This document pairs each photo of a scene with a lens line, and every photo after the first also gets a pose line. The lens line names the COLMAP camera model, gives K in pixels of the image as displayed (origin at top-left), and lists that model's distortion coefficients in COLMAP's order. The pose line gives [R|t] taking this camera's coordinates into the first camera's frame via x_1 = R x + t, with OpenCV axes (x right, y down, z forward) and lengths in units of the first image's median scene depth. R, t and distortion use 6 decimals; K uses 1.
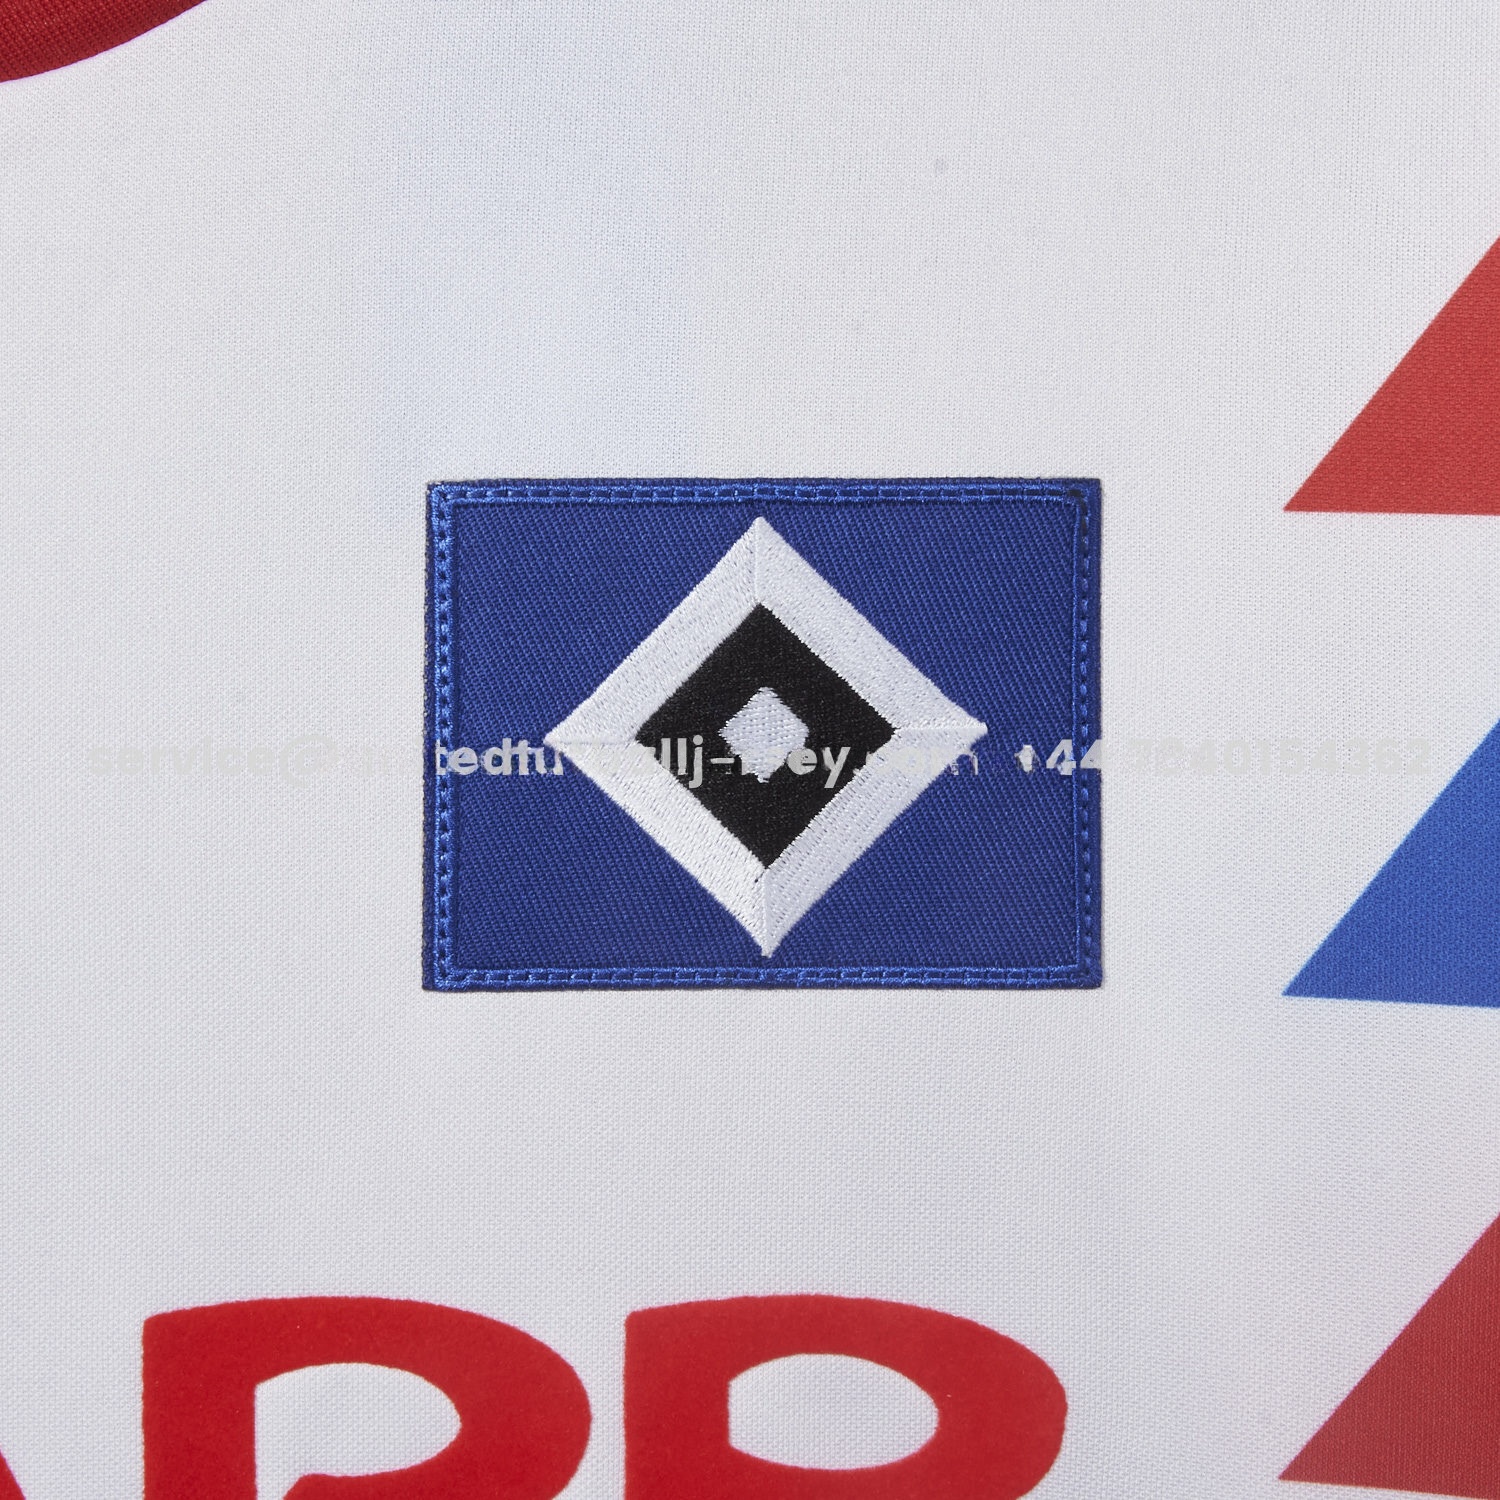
lens RADIAL K [[3209.6, 0, 747.6], [0, 3209.6, 746.8], [0, 0, 1]] dist [-0.074172, 0.000000]
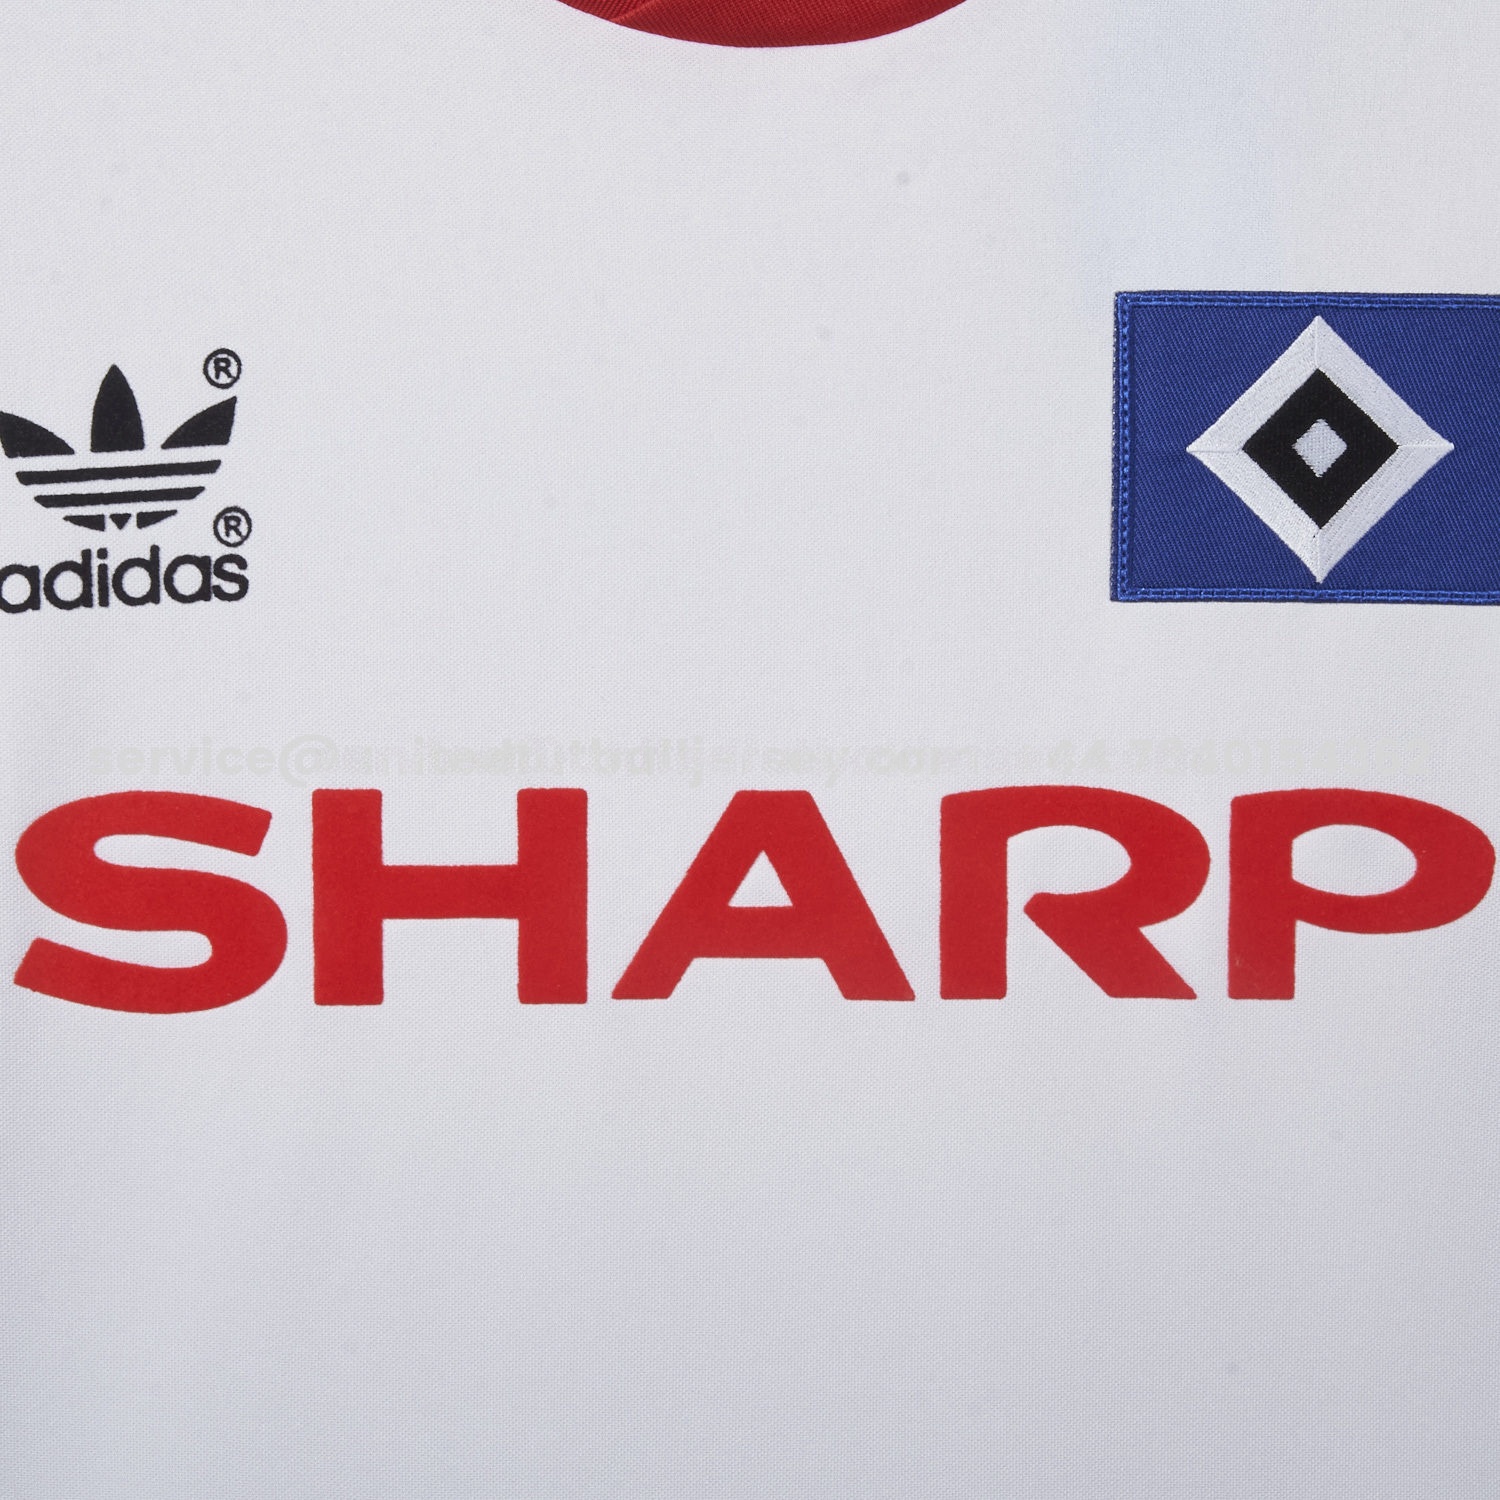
lens RADIAL K [[3209.6, 0, 753.8], [0, 3209.6, 748.9], [0, 0, 1]] dist [-0.074172, 0.000000]
pose [[0.999844, 0.011779, -0.013160, -0.261920], [-0.011225, 0.999078, 0.041430, 0.085667], [0.013636, -0.041276, 0.999055, -0.651818]]
